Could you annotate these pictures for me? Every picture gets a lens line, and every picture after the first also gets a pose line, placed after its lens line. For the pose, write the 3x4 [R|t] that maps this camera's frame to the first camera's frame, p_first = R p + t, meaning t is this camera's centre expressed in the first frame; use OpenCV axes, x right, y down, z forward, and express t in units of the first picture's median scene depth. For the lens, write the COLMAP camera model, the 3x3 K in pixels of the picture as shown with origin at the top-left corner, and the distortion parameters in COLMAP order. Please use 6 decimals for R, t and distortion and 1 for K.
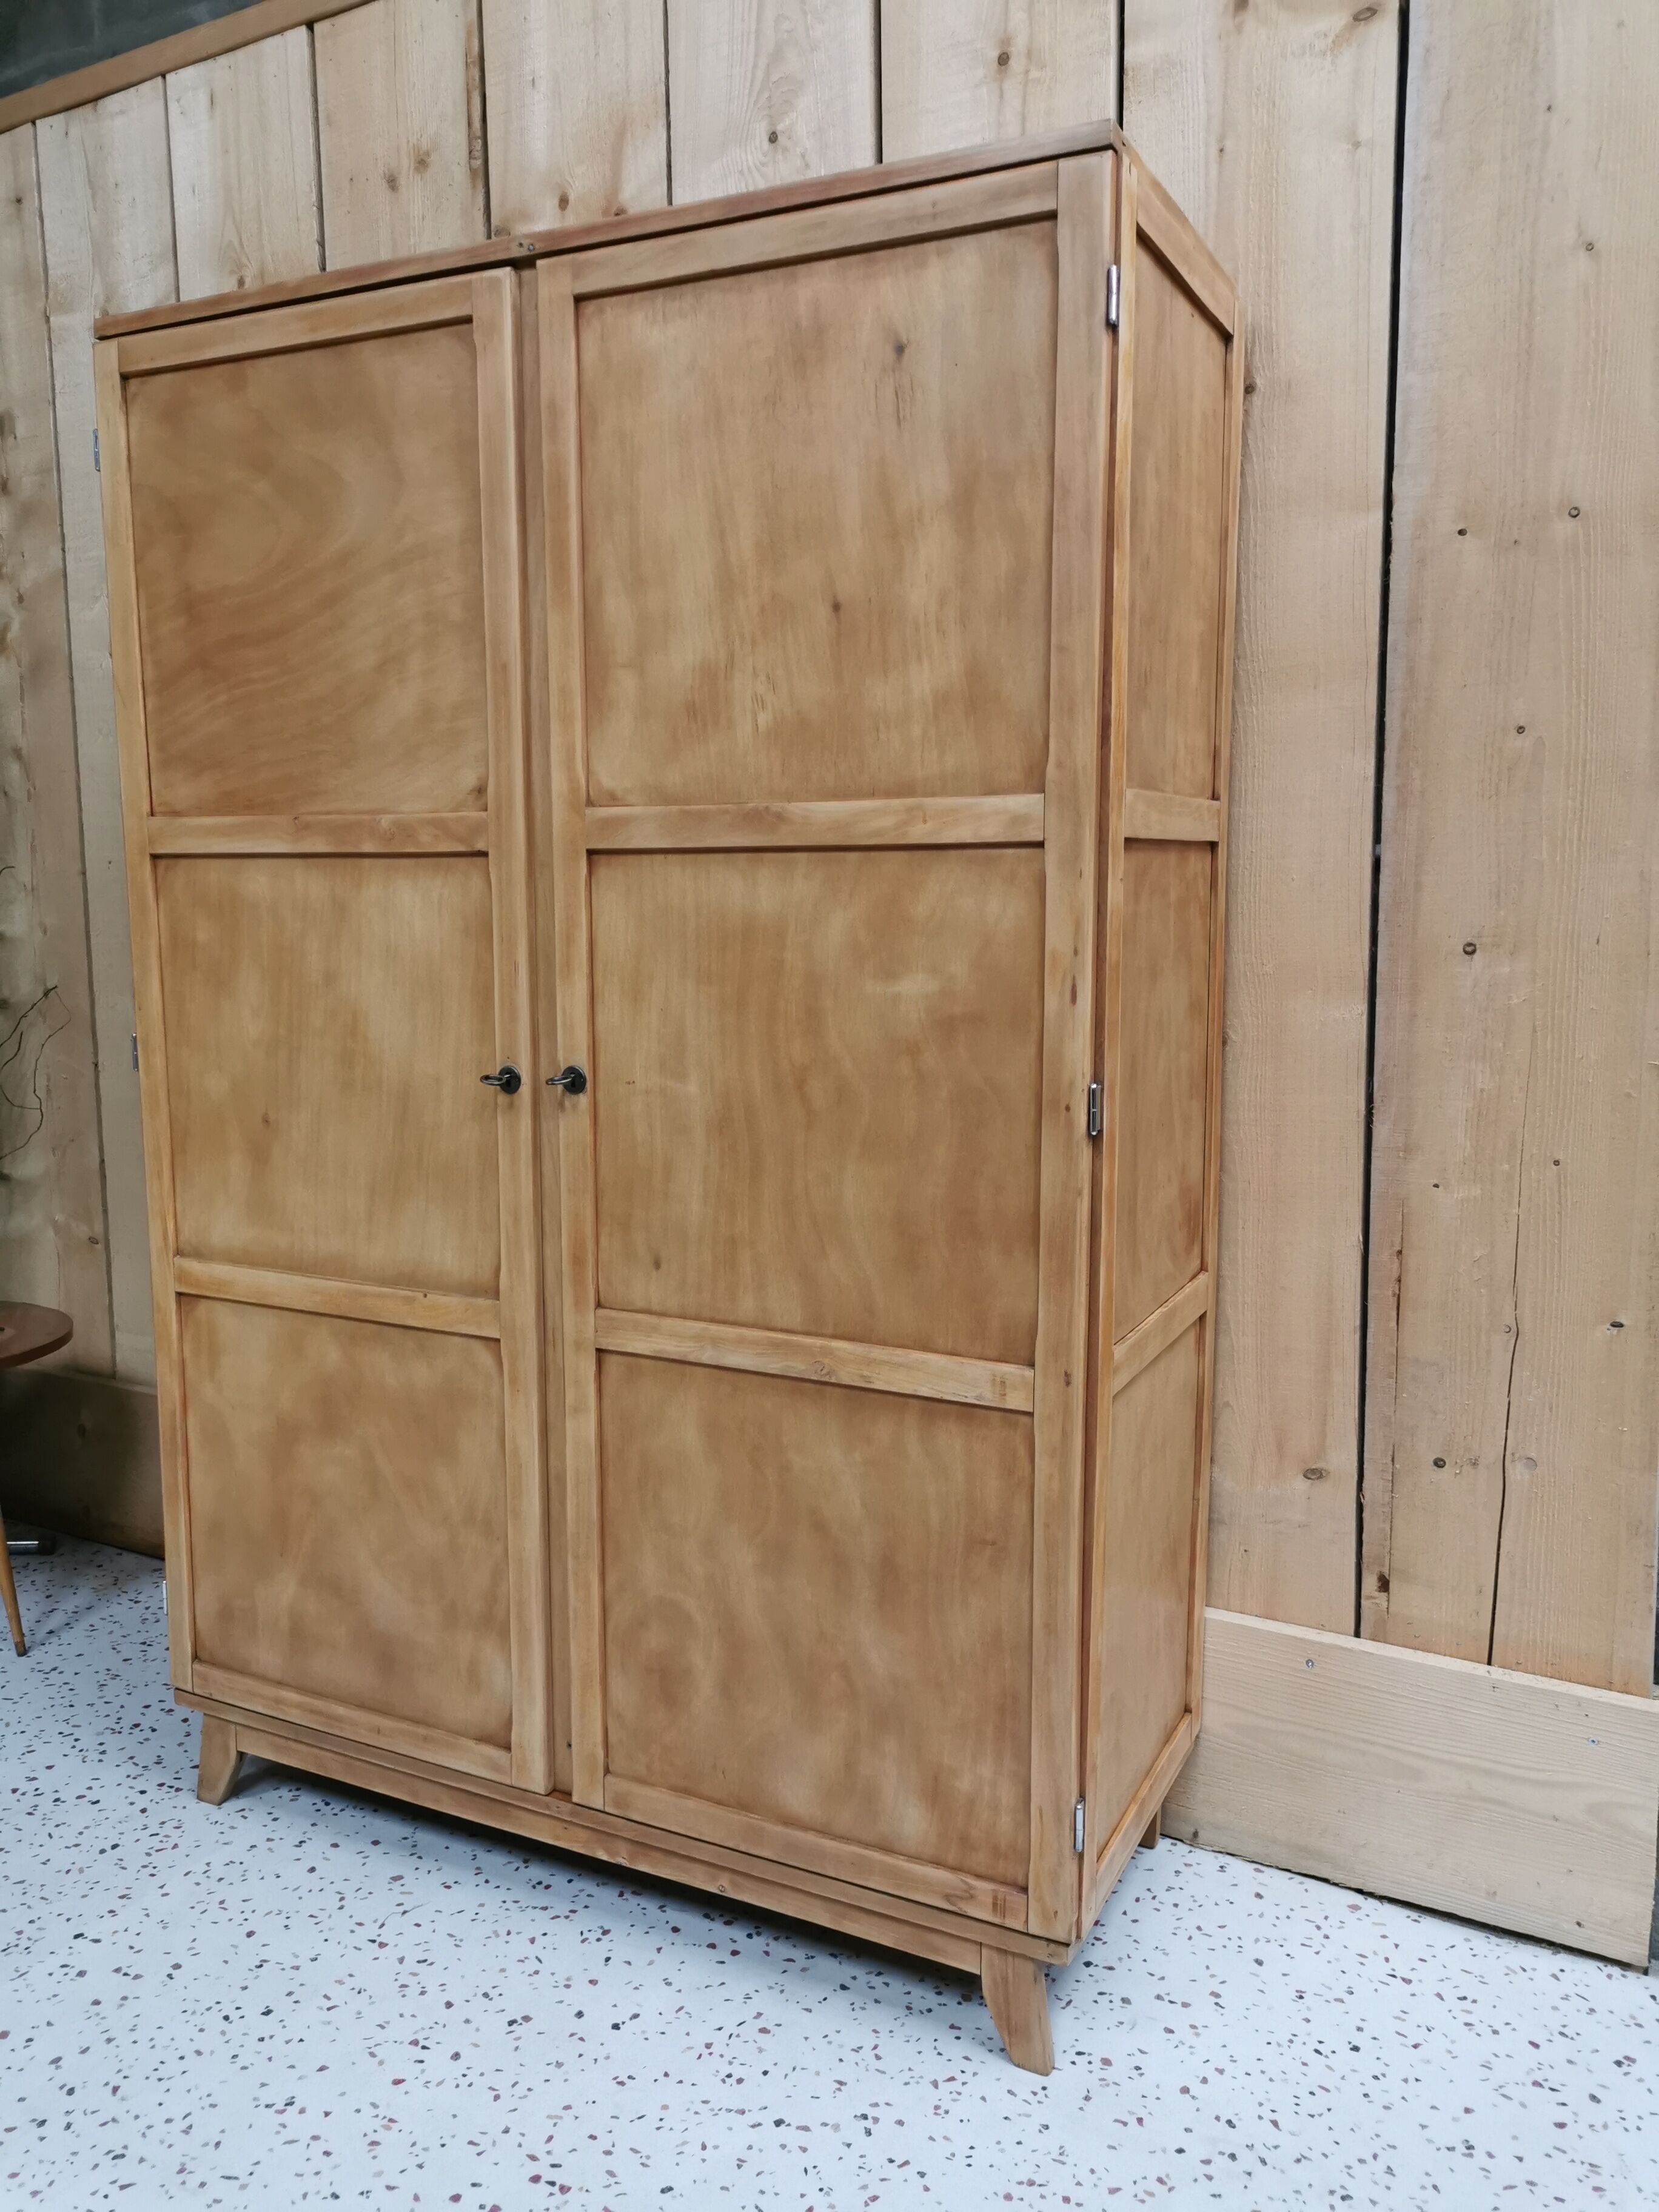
lens RADIAL K [[1685.1, 0, 847.6], [0, 1685.1, 1111.9], [0, 0, 1]] dist [0.040034, -0.024137]
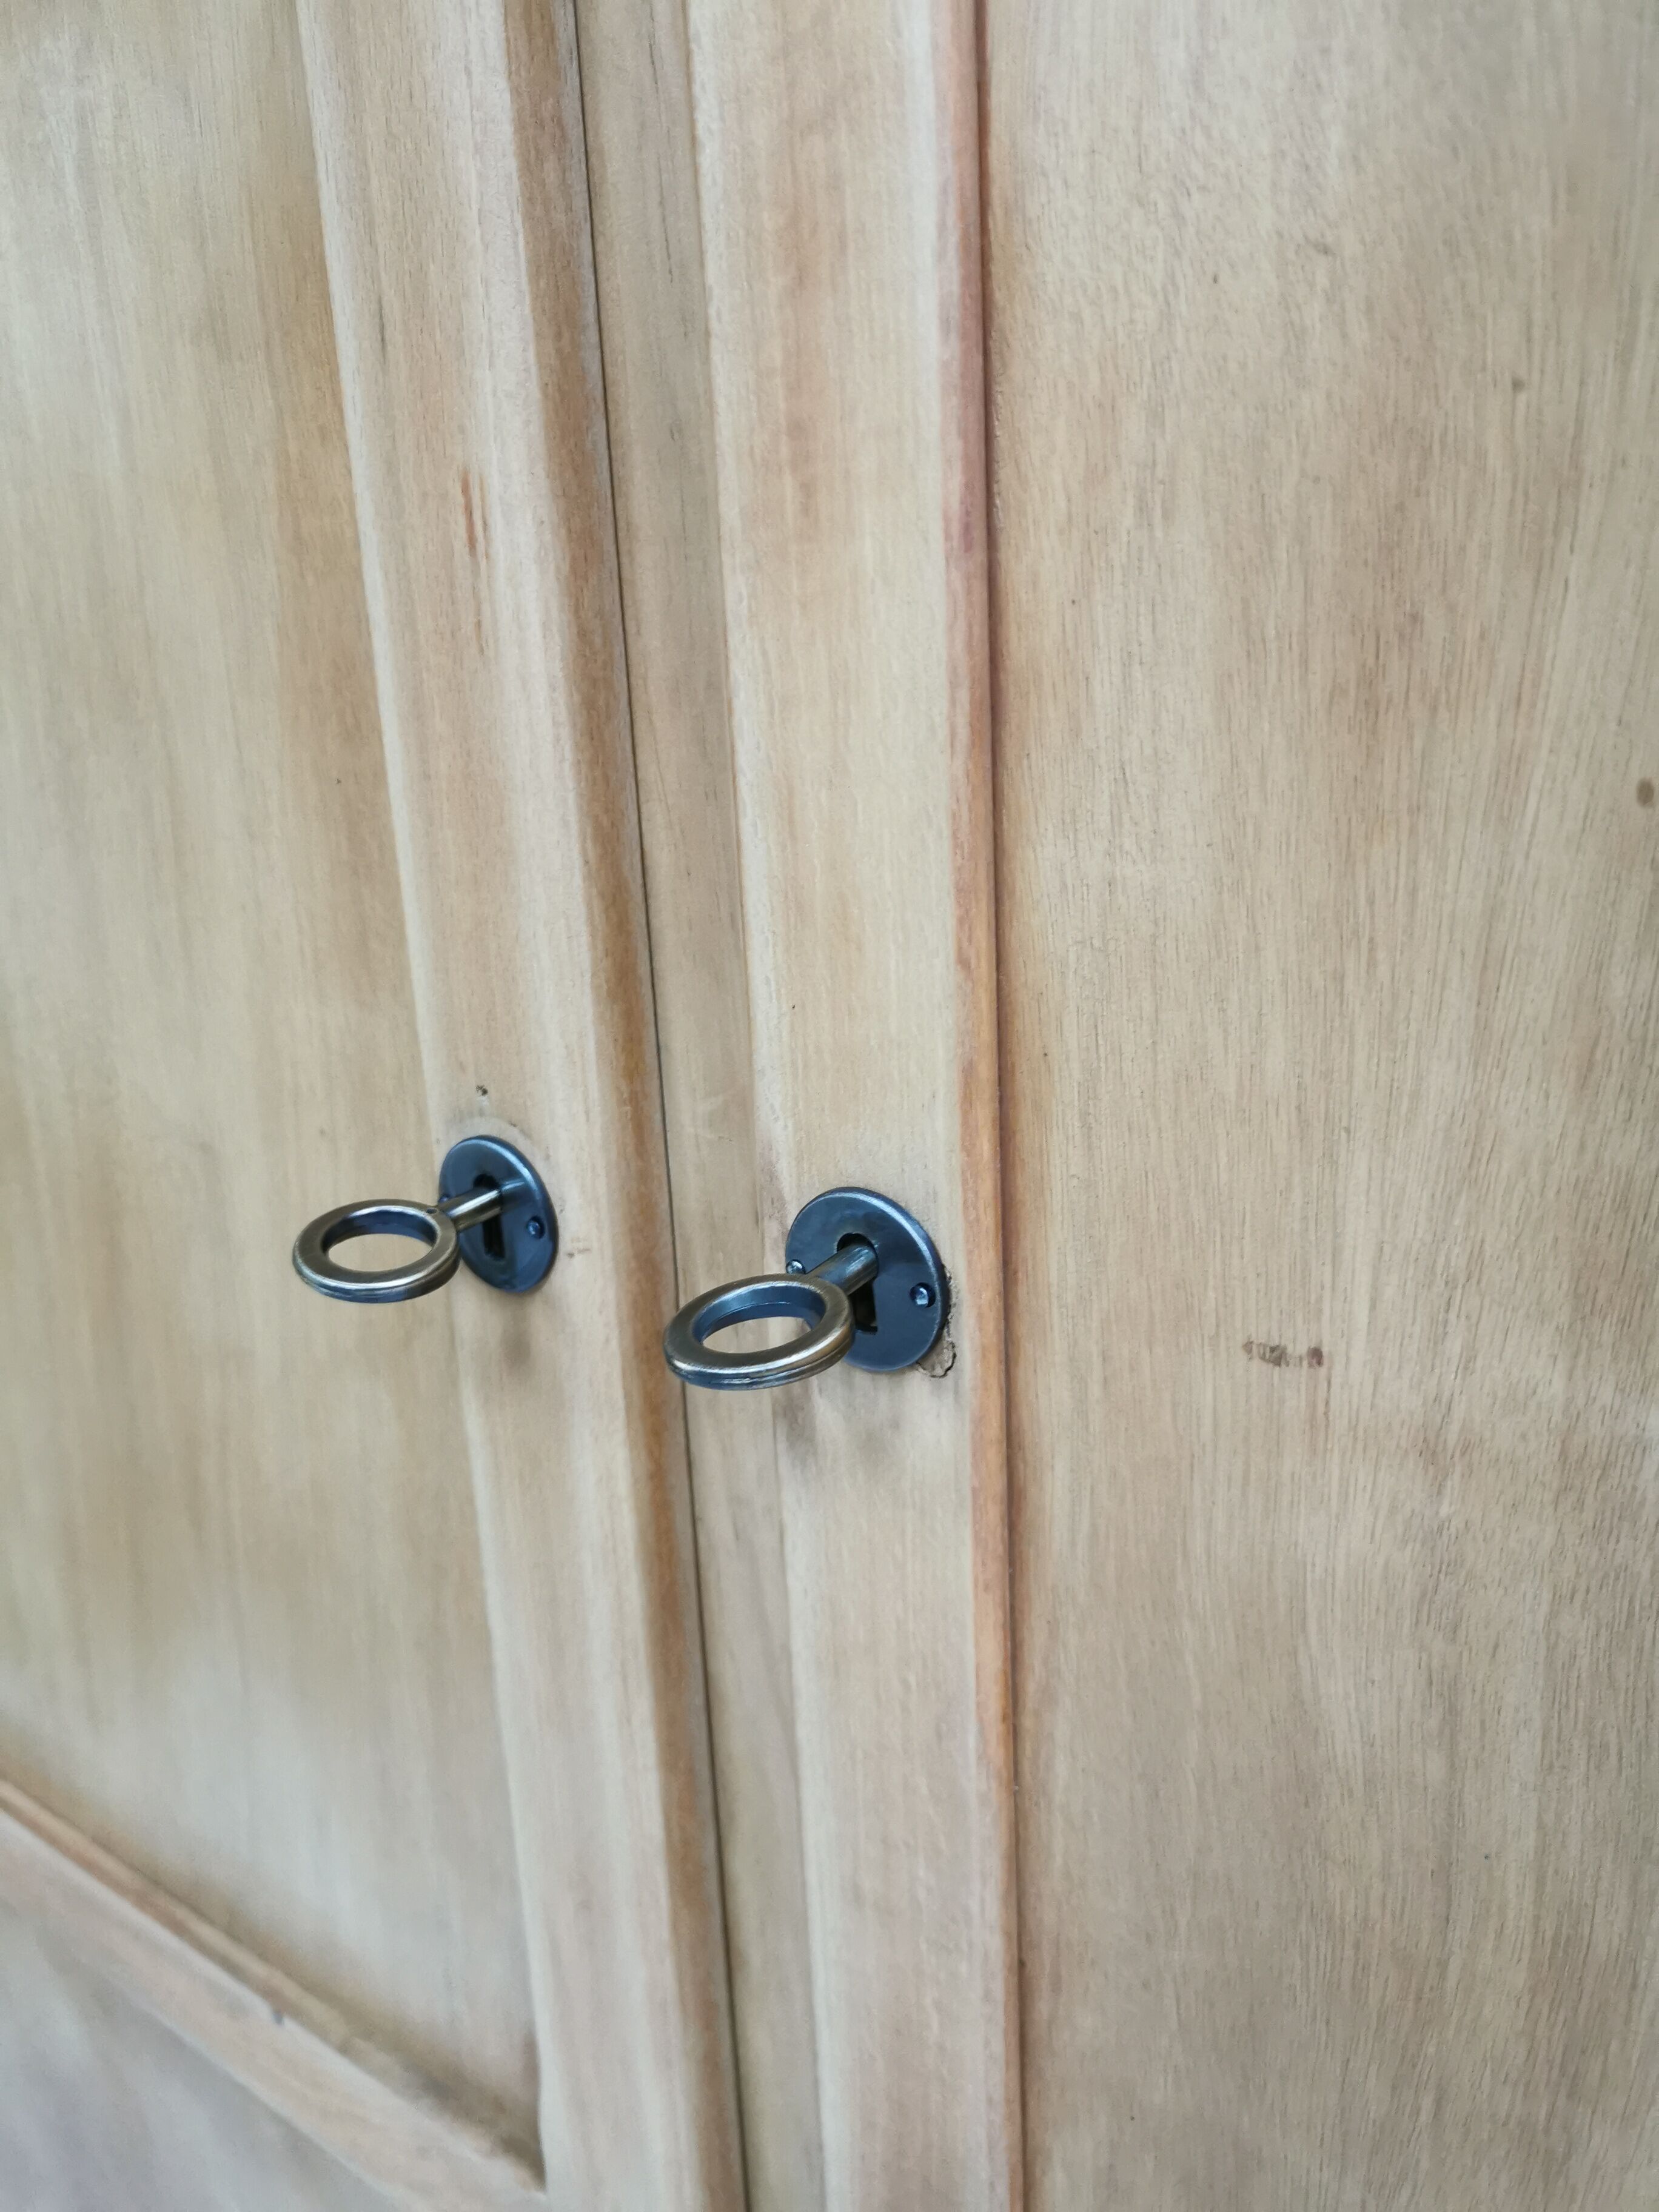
lens RADIAL K [[1685.1, 0, 844.2], [0, 1685.1, 1104.3], [0, 0, 1]] dist [0.040034, -0.024137]
pose [[0.983179, 0.003625, -0.182608, -0.132418], [0.024424, 0.988214, 0.151118, -0.054580], [0.181003, -0.153036, 0.971503, 0.828317]]
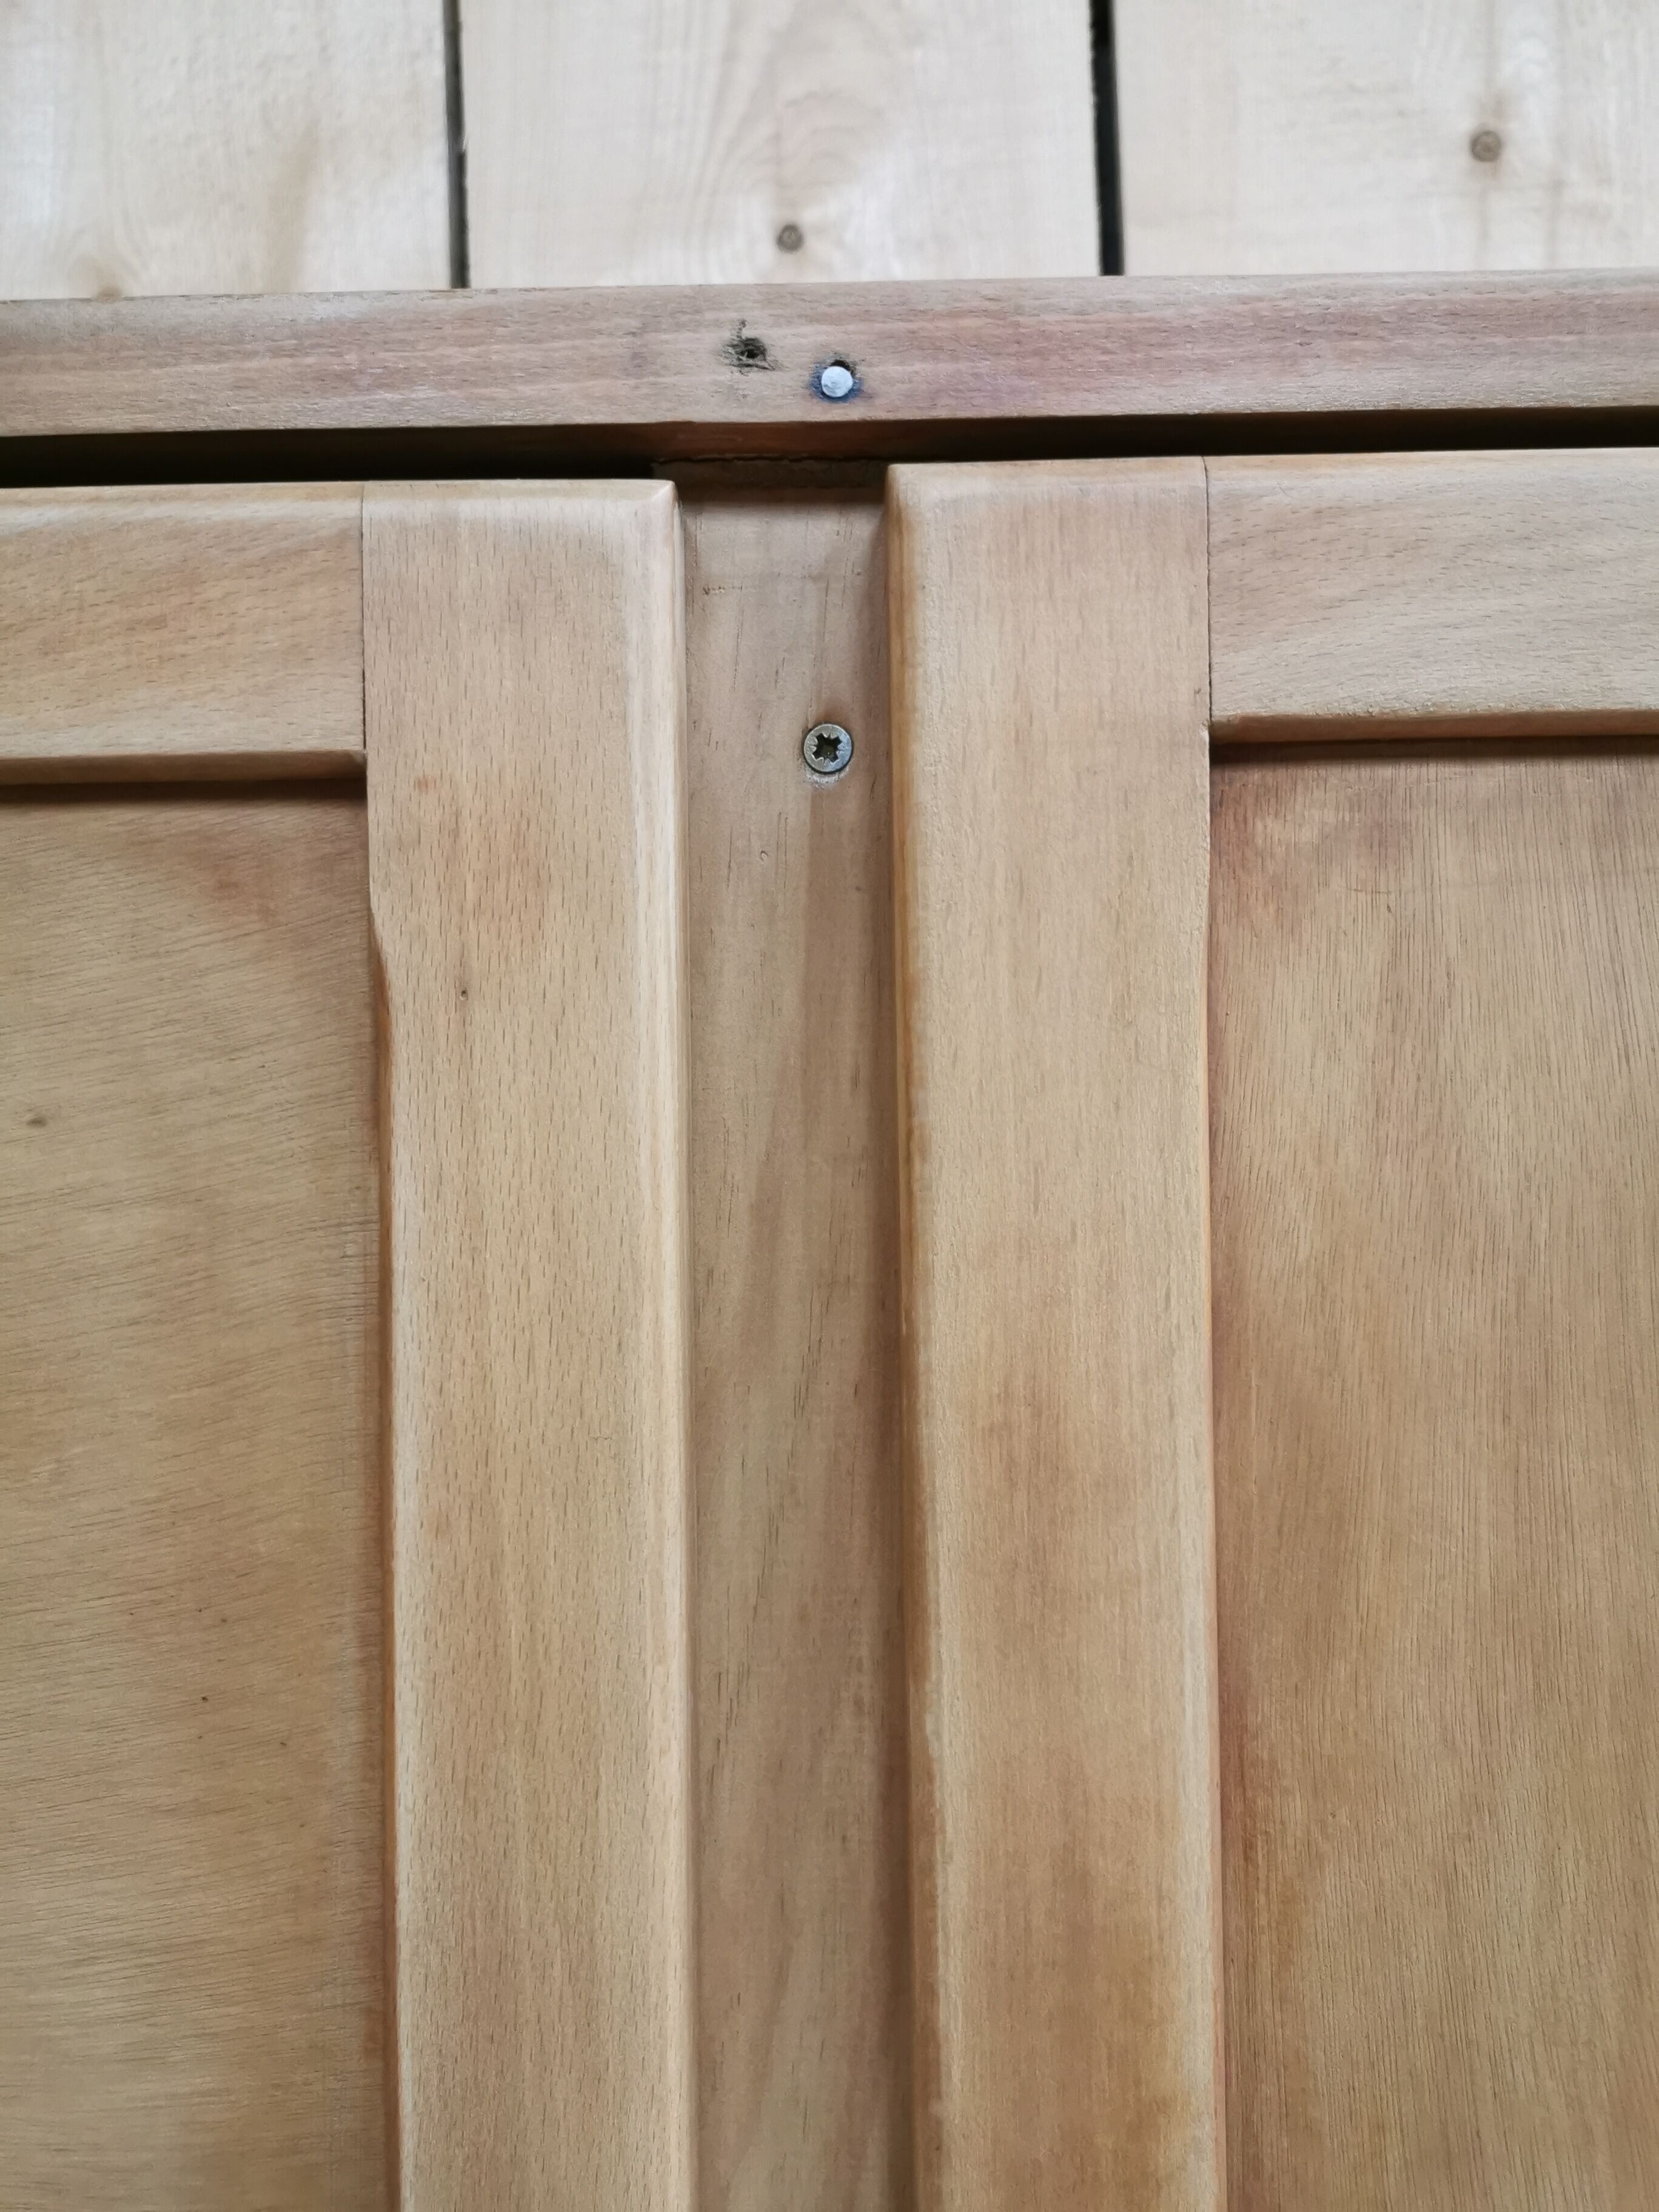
lens RADIAL K [[1685.1, 0, 824.4], [0, 1685.1, 1128.7], [0, 0, 1]] dist [0.040034, -0.024137]
pose [[0.909406, -0.018380, 0.415504, -0.228036], [0.074466, 0.990075, -0.119188, -0.389198], [-0.409189, 0.139331, 0.901749, 0.800996]]
